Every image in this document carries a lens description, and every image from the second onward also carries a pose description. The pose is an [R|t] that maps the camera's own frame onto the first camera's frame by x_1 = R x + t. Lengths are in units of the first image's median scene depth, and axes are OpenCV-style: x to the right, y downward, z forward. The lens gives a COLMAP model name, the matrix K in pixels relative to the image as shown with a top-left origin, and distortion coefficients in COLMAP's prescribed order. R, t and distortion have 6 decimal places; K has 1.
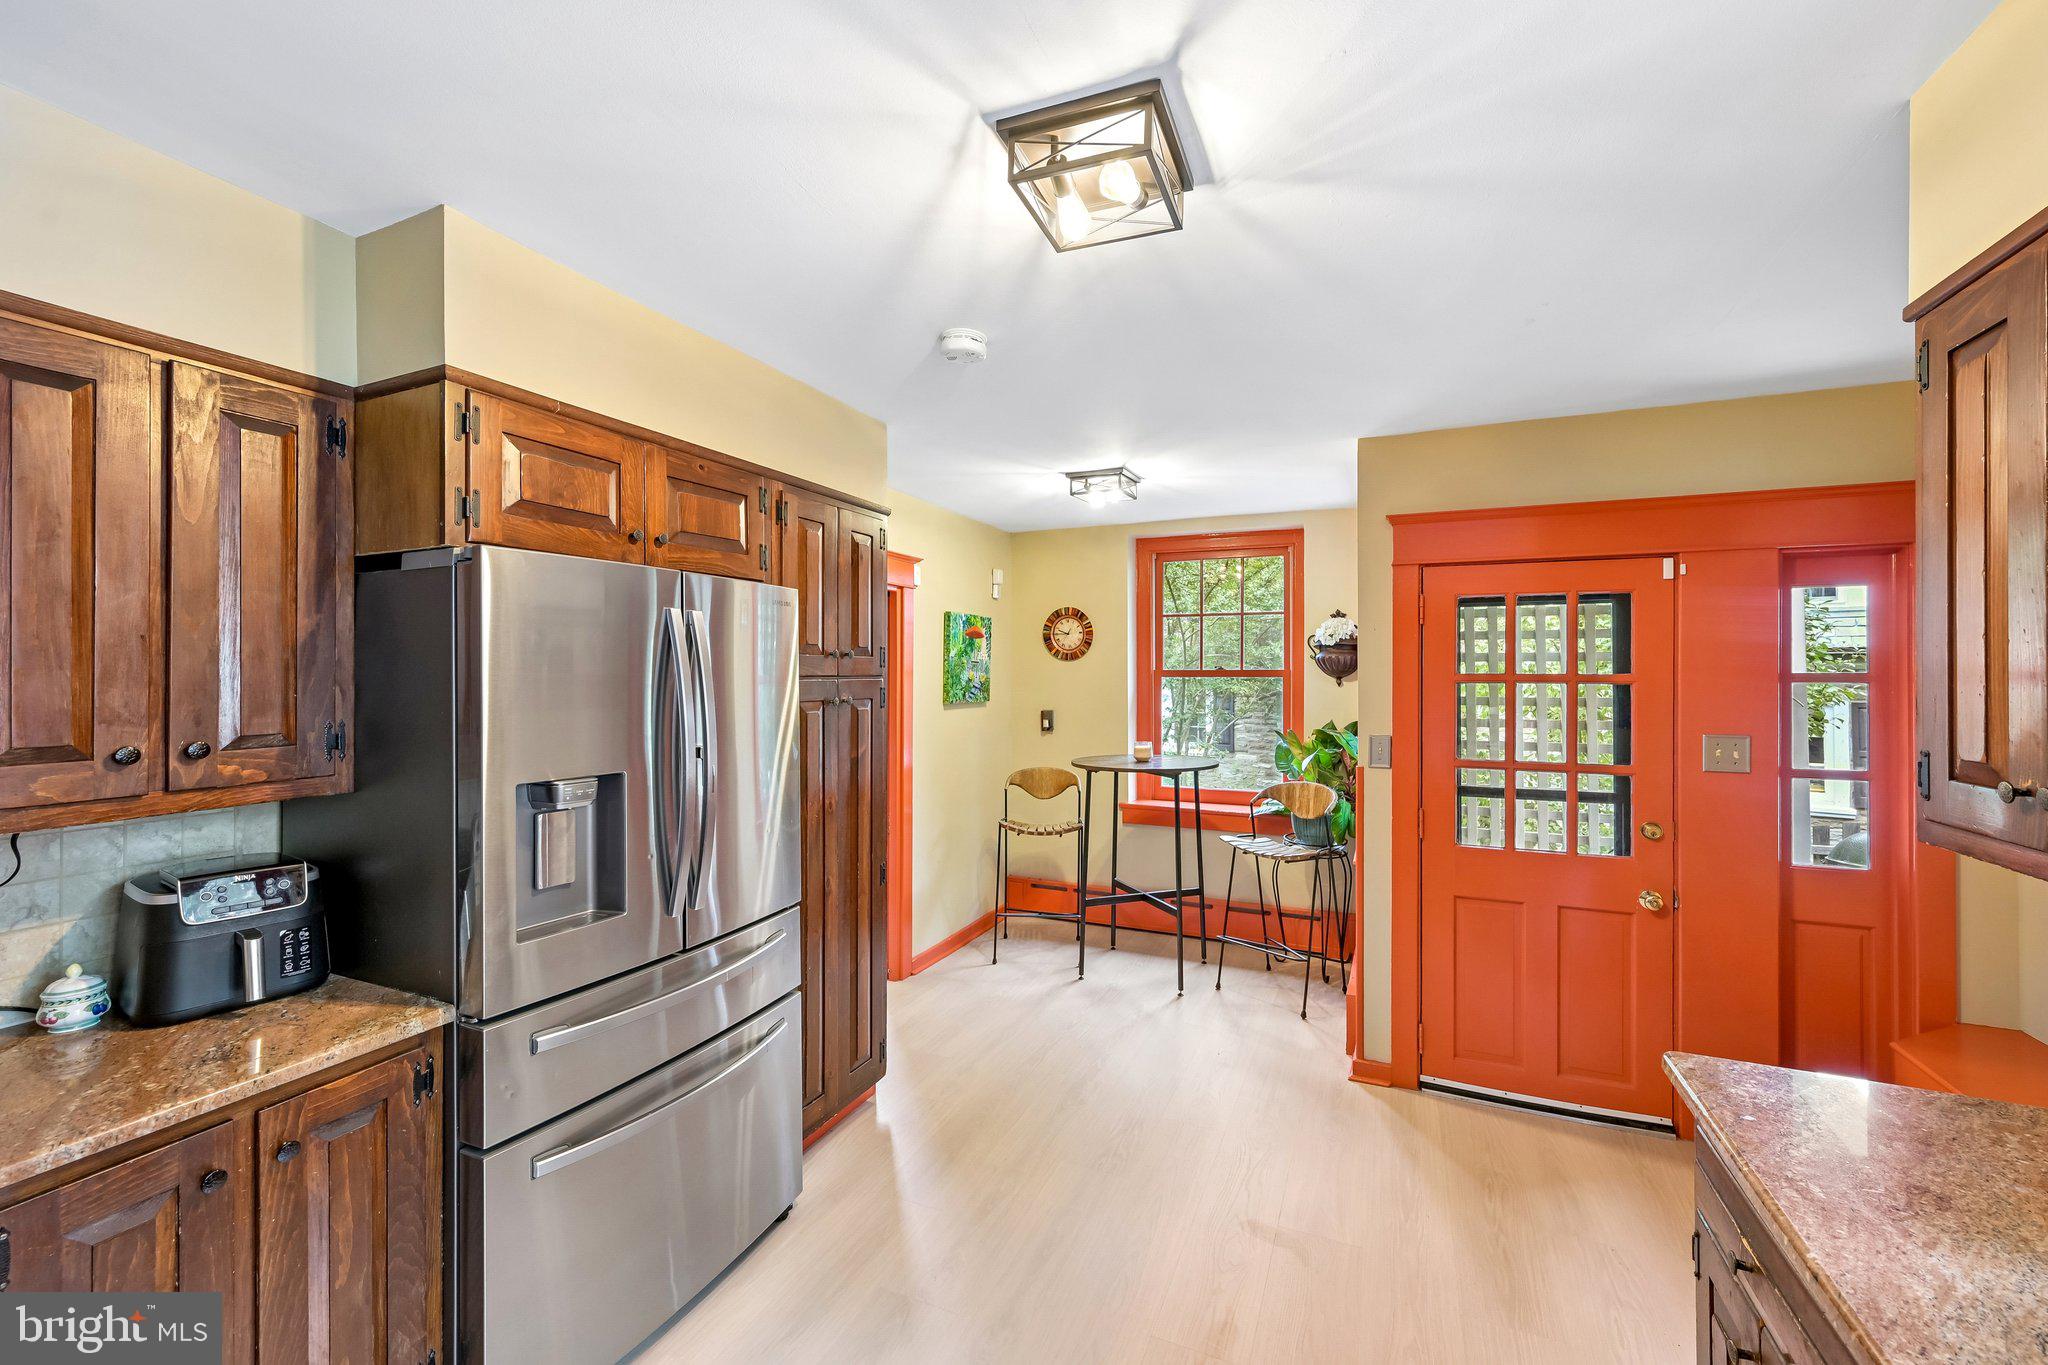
lens RADIAL K [[828.7, 0, 1024.0], [0, 828.7, 682.5], [0, 0, 1]] dist [0.001305, -0.000009]
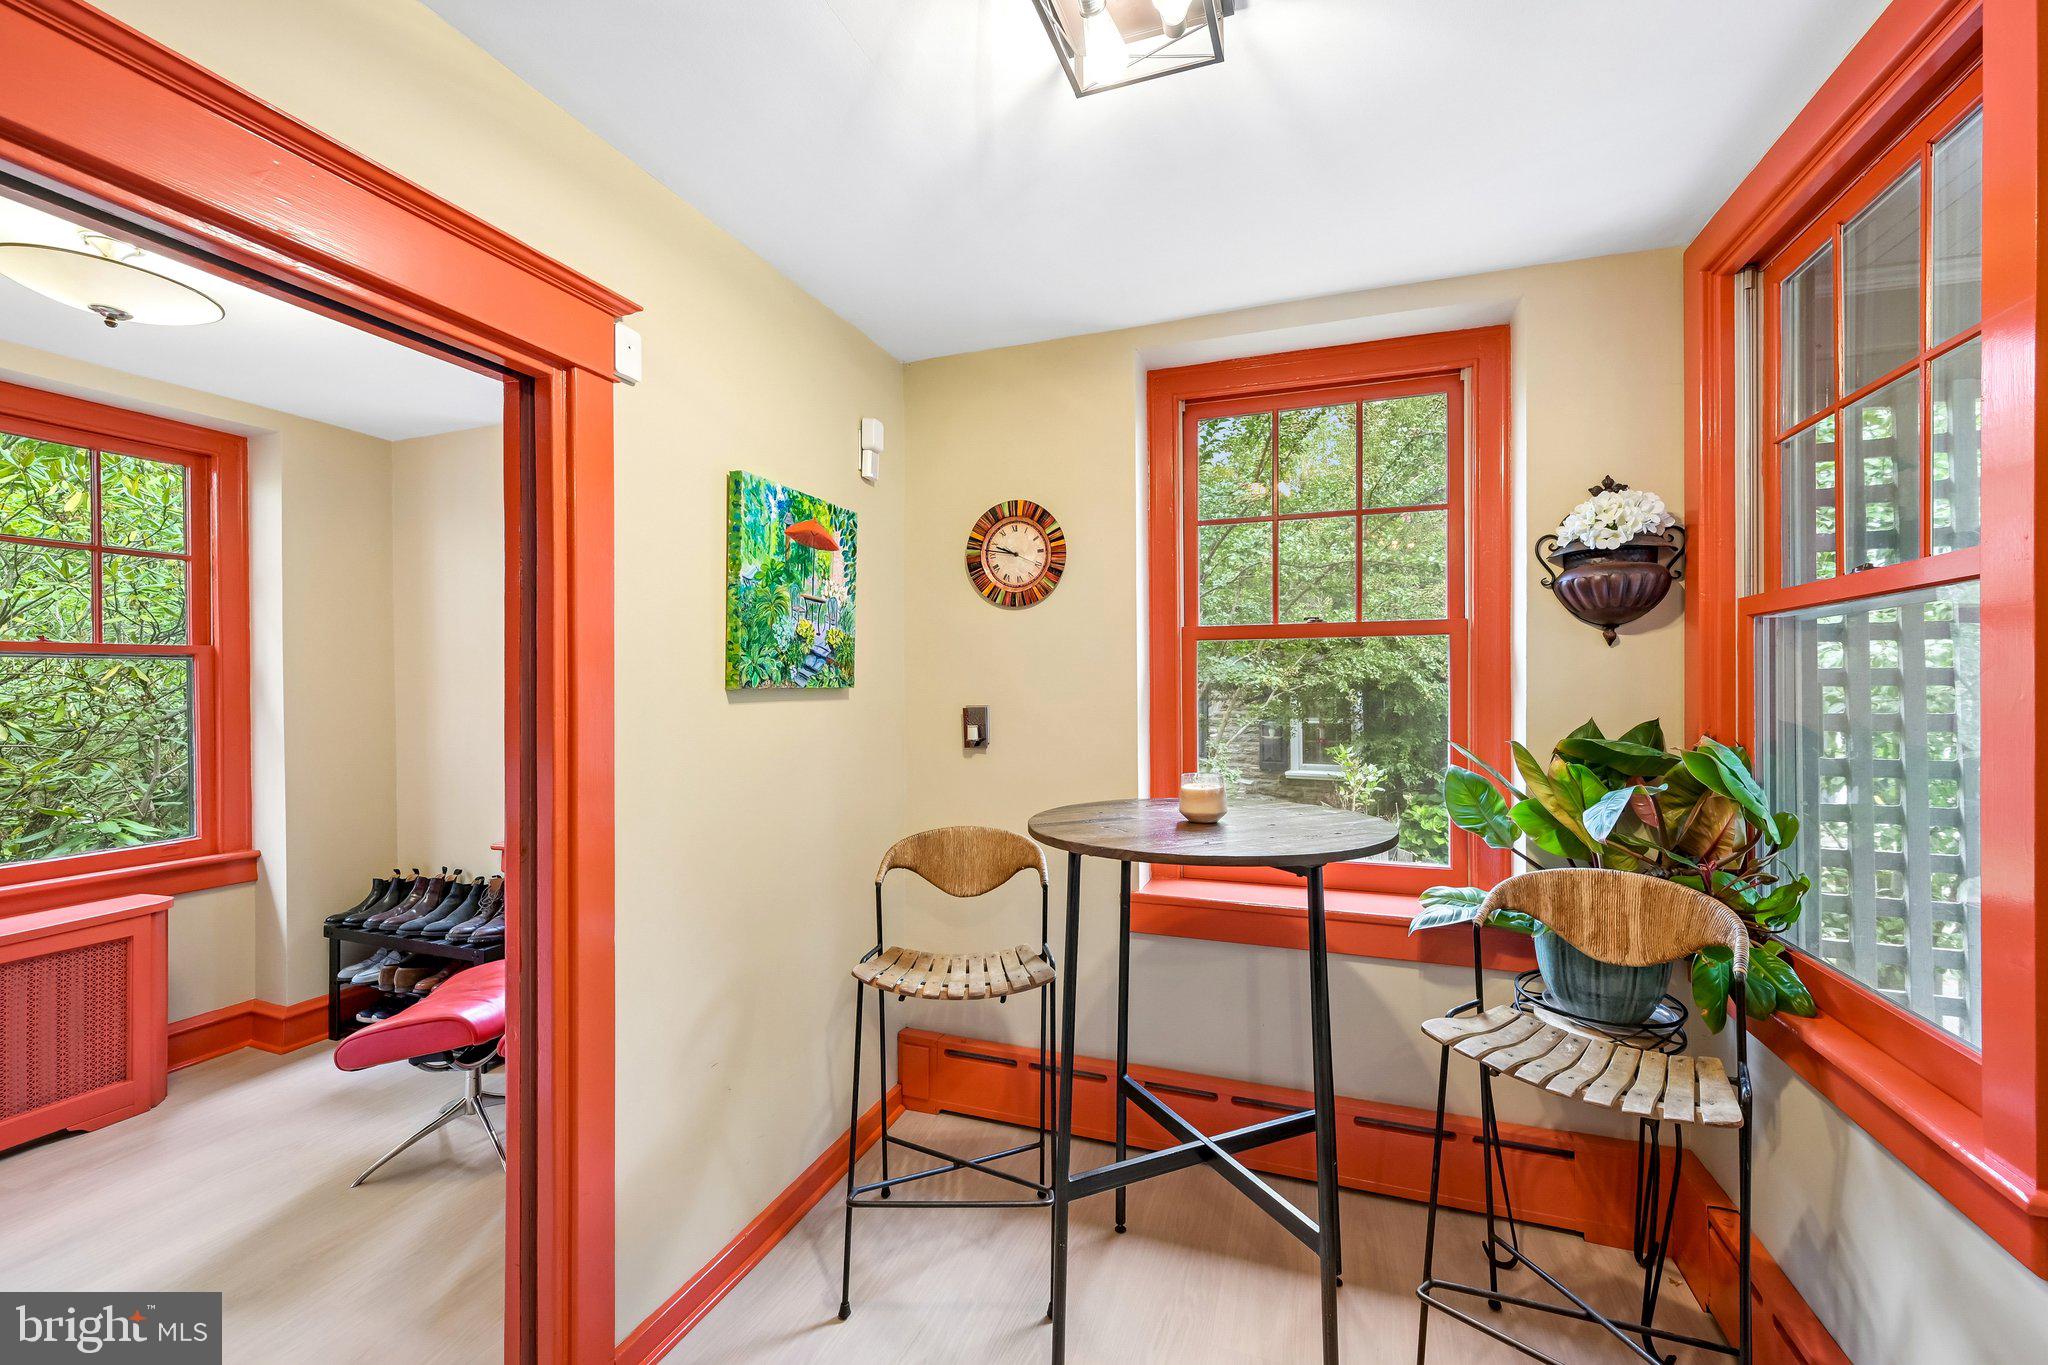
lens RADIAL K [[828.7, 0, 1024.0], [0, 828.7, 682.5], [0, 0, 1]] dist [0.001305, -0.000009]
pose [[0.997637, -0.005324, 0.068492, 0.025236], [0.006222, 0.999897, -0.012907, 0.027925], [-0.068416, 0.013303, 0.997568, 0.541223]]
